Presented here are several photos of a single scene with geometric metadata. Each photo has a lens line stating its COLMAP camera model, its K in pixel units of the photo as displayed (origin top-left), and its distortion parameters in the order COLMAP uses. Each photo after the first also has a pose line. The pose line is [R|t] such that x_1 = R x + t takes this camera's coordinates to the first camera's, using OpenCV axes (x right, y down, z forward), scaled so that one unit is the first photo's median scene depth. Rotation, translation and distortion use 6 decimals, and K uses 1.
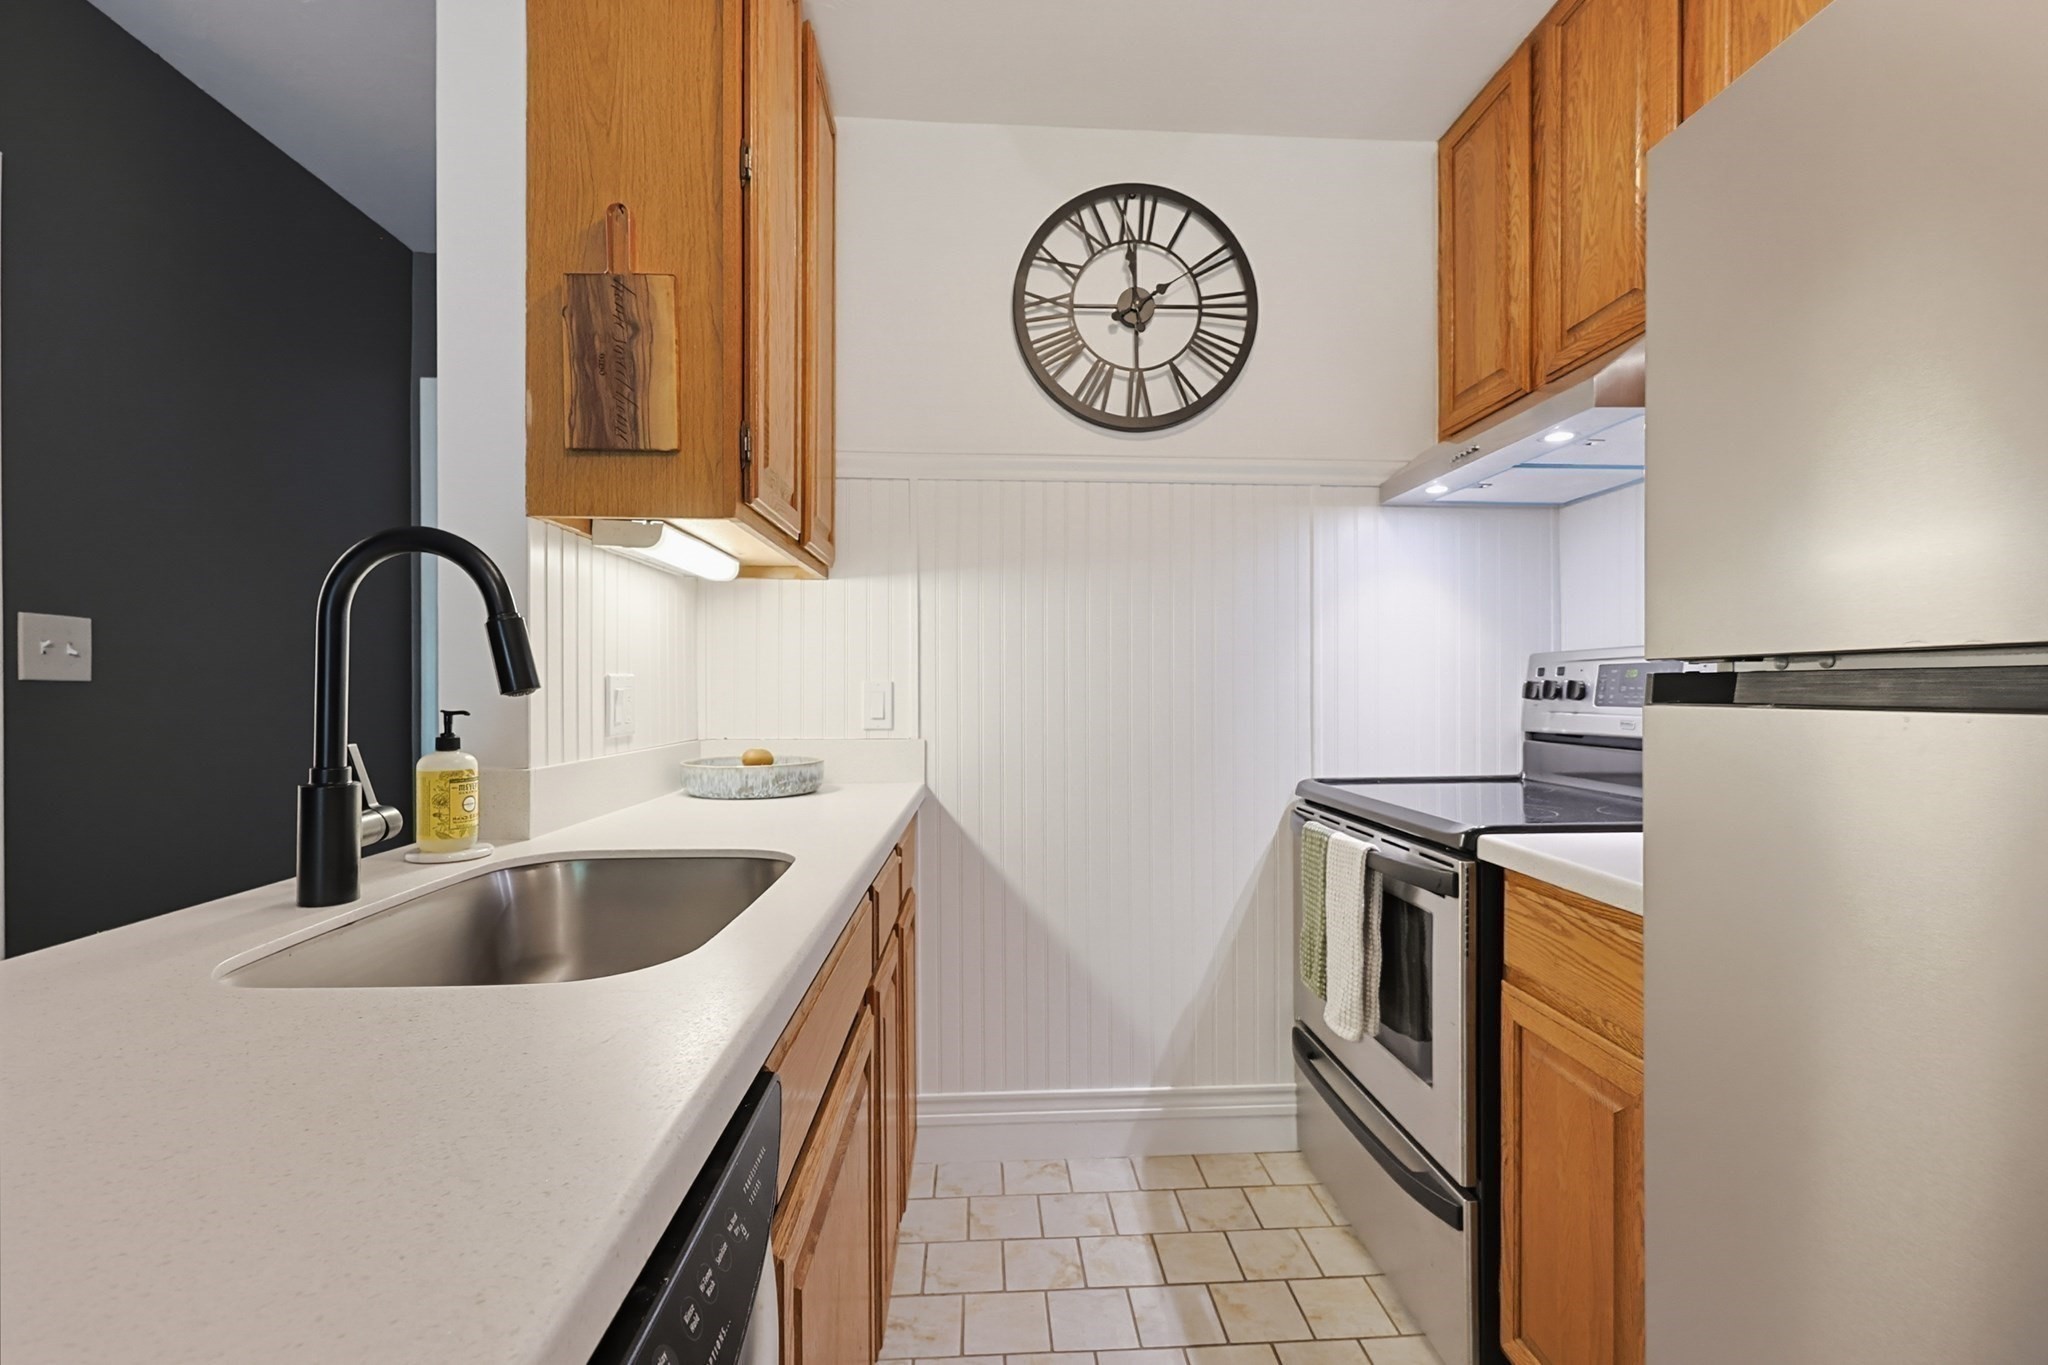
lens RADIAL K [[877.7, 0, 1032.4], [0, 877.7, 691.3], [0, 0, 1]] dist [0.003745, -0.002900]
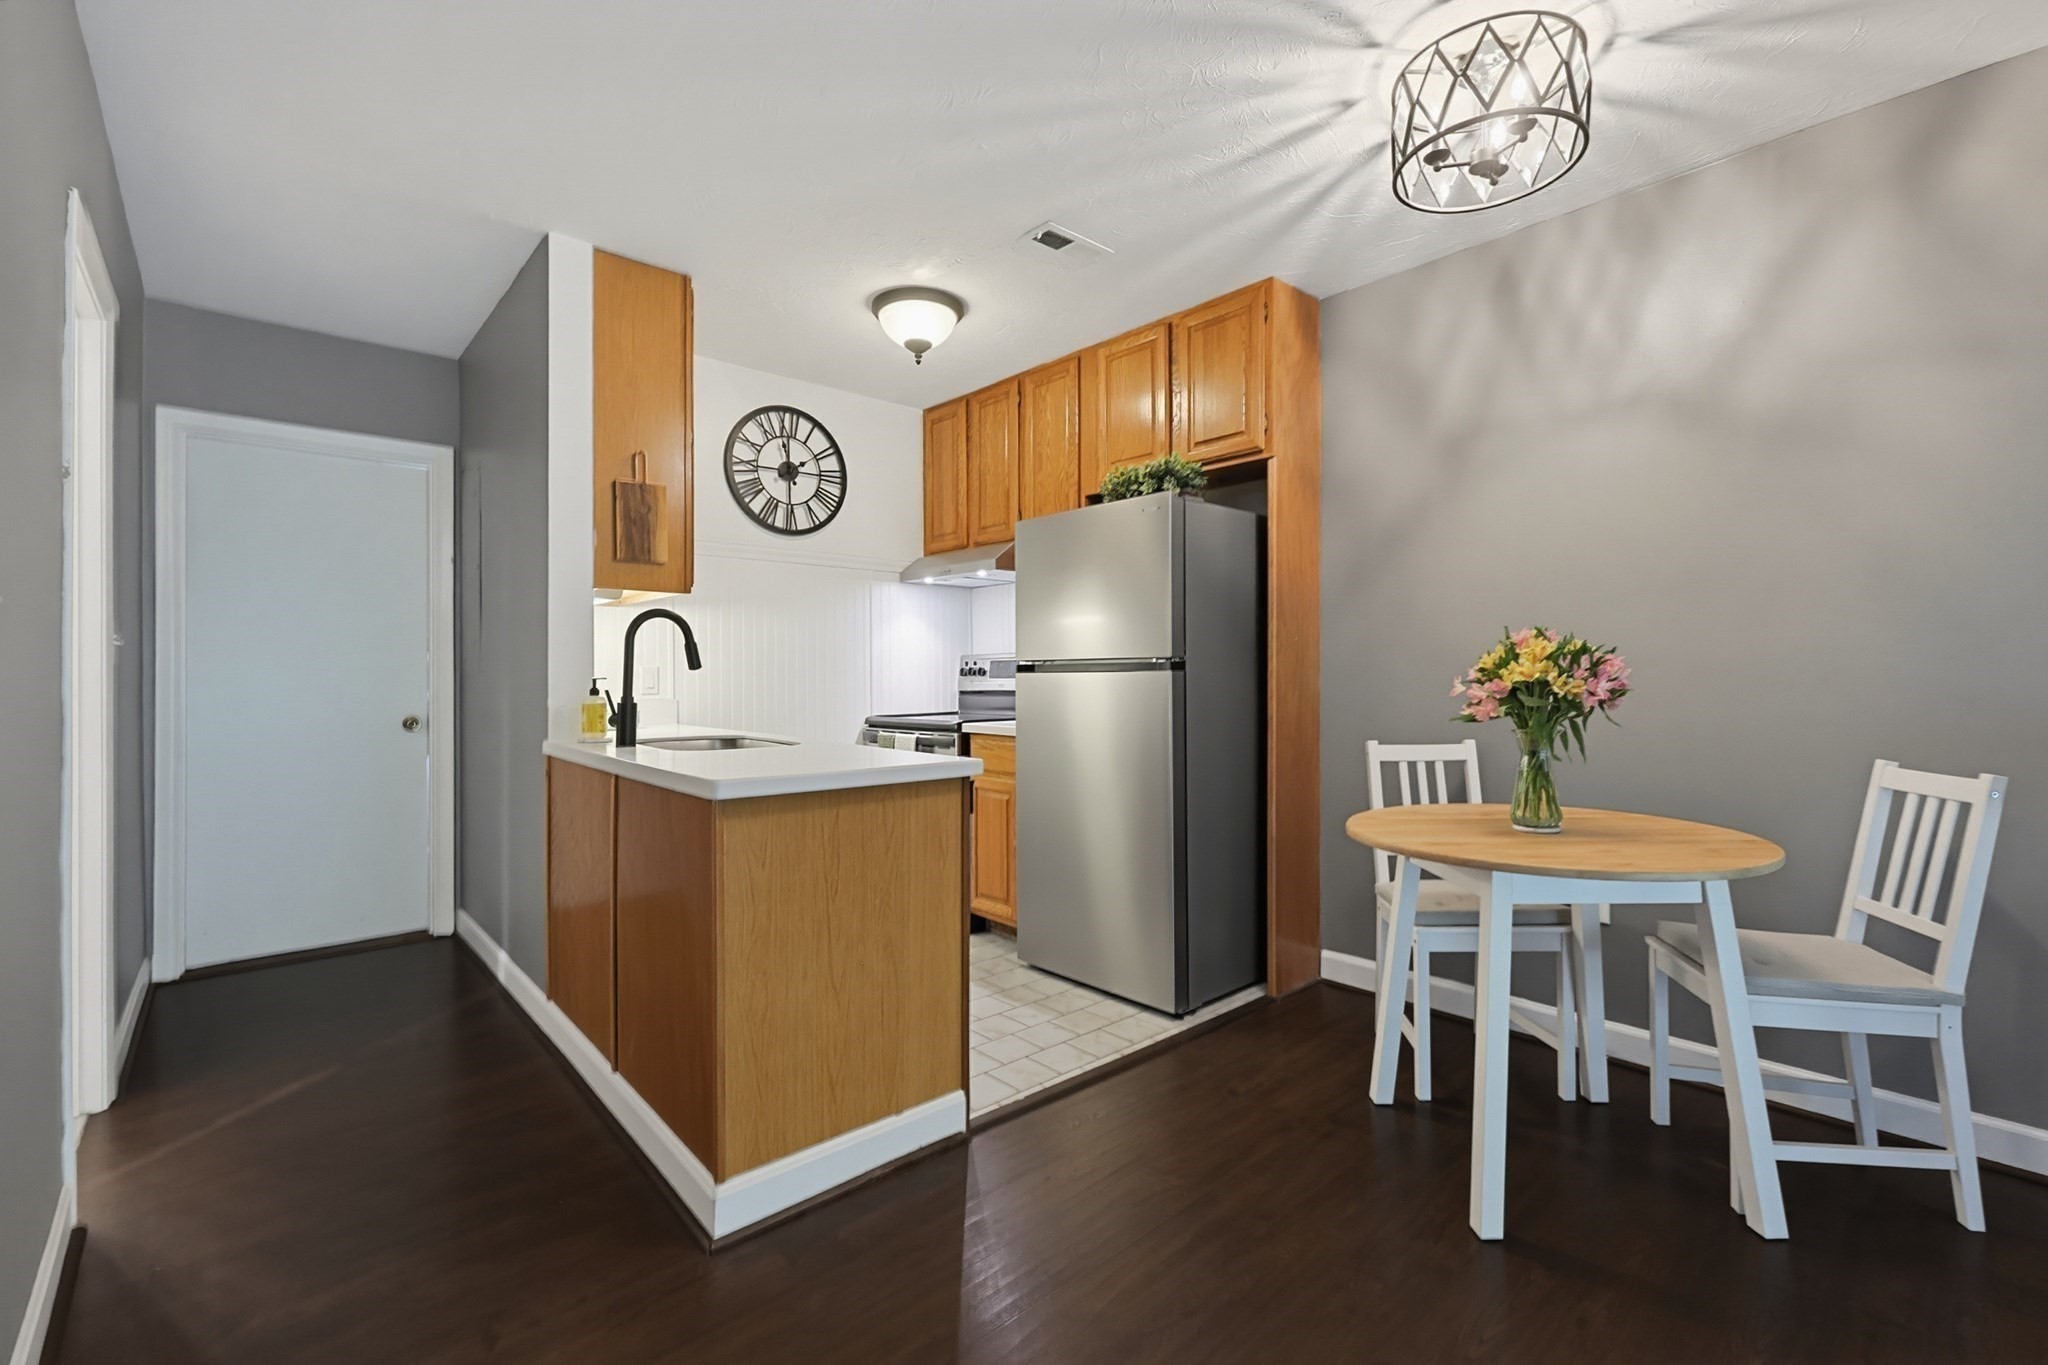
lens RADIAL K [[877.7, 0, 1056.3], [0, 877.7, 684.5], [0, 0, 1]] dist [0.003745, -0.002900]
pose [[0.766927, -0.008473, 0.641679, -0.675230], [0.006656, 0.999964, 0.005248, 0.020229], [-0.641700, 0.000246, 0.766955, -0.849586]]
